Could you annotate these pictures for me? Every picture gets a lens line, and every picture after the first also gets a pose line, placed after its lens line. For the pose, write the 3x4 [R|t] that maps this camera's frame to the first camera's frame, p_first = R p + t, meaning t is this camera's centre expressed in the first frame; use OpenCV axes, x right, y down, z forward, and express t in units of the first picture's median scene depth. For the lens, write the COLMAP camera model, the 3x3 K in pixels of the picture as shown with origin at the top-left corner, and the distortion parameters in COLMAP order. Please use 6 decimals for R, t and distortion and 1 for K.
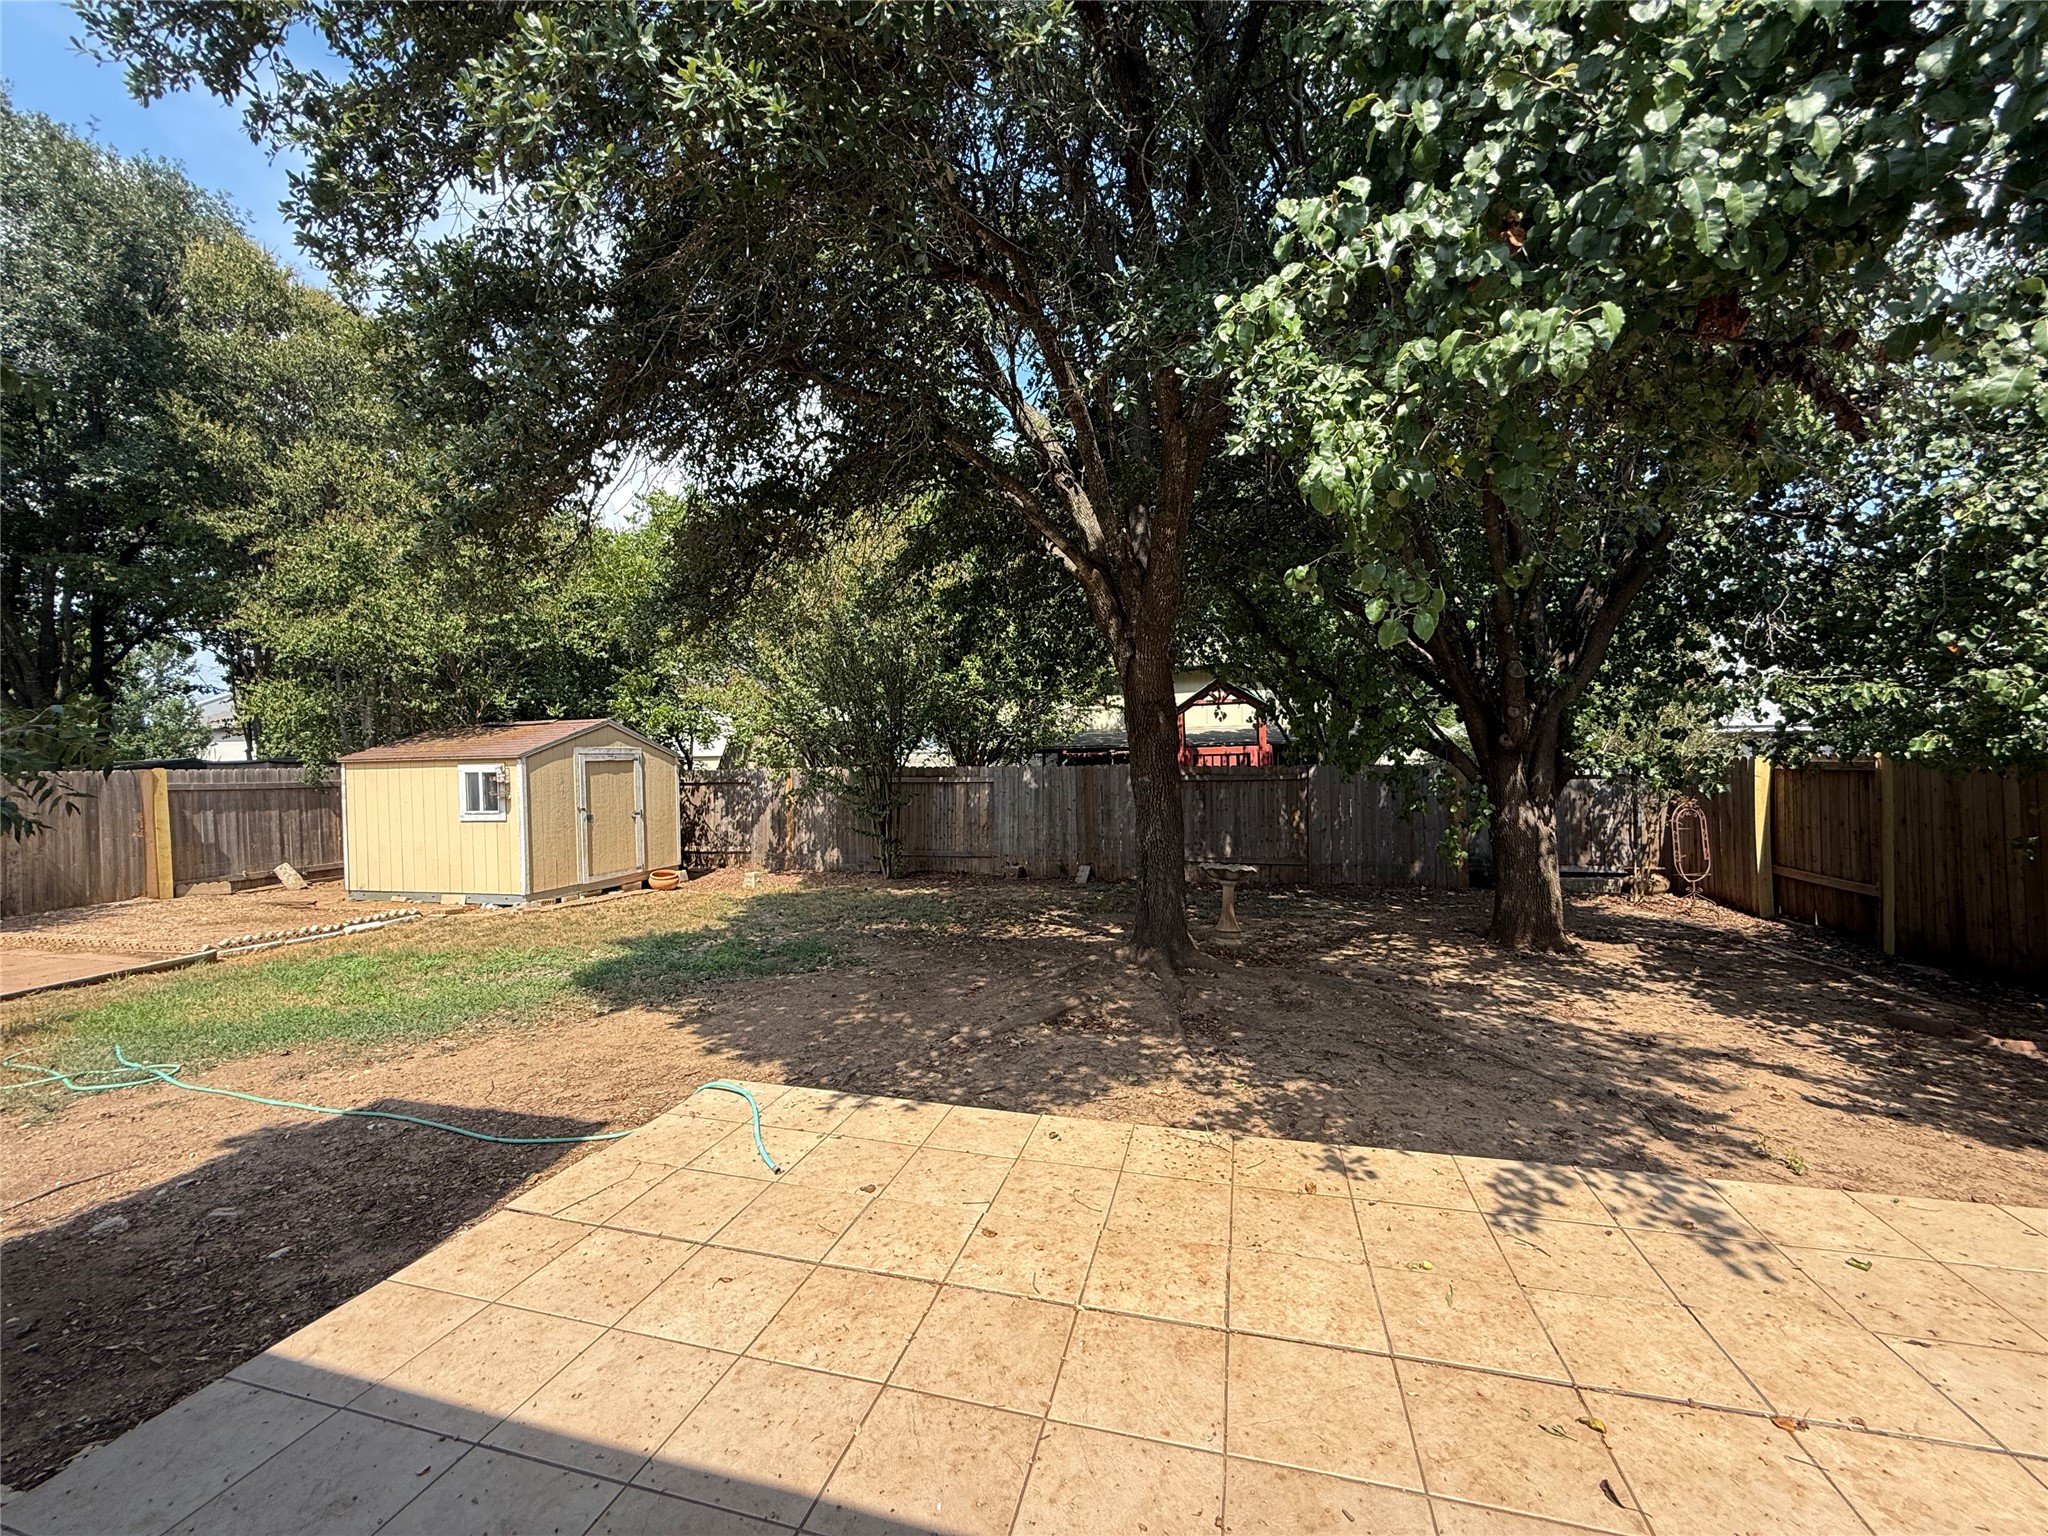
lens RADIAL K [[819.9, 0, 1021.0], [0, 819.9, 768.3], [0, 0, 1]] dist [-0.000249, 0.000528]
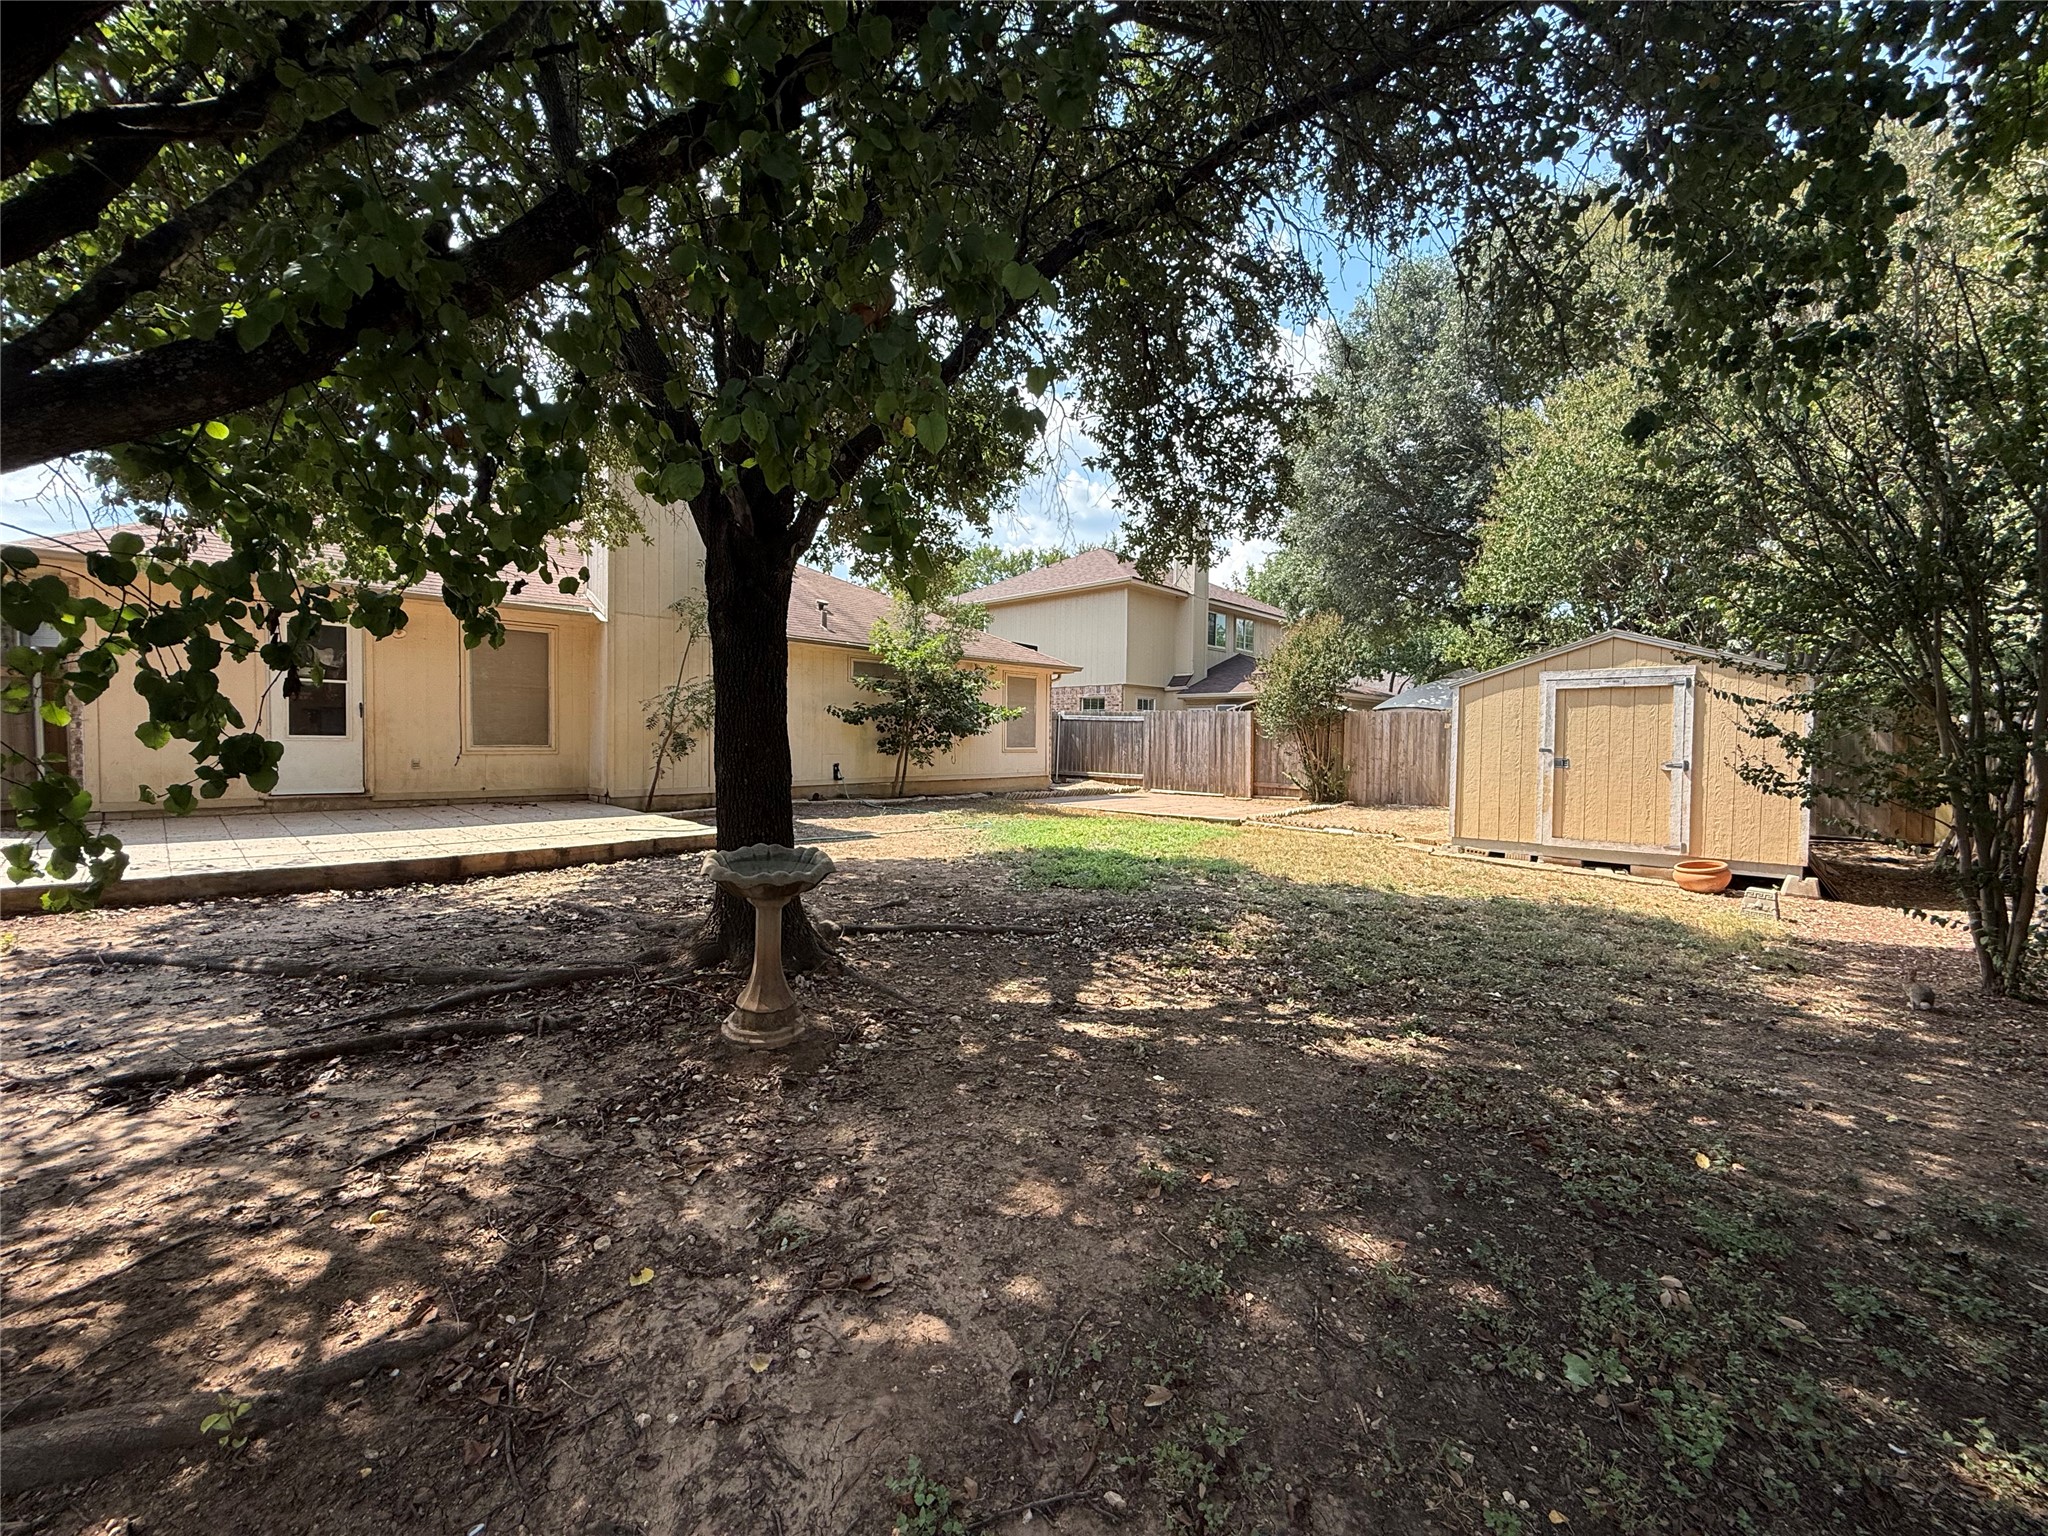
lens RADIAL K [[819.9, 0, 1021.0], [0, 819.9, 768.3], [0, 0, 1]] dist [-0.000249, 0.000528]
pose [[-0.467216, 0.043154, -0.883090, 0.527085], [-0.013583, 0.998340, 0.055972, 0.039012], [0.884039, 0.038146, -0.465854, 1.211994]]
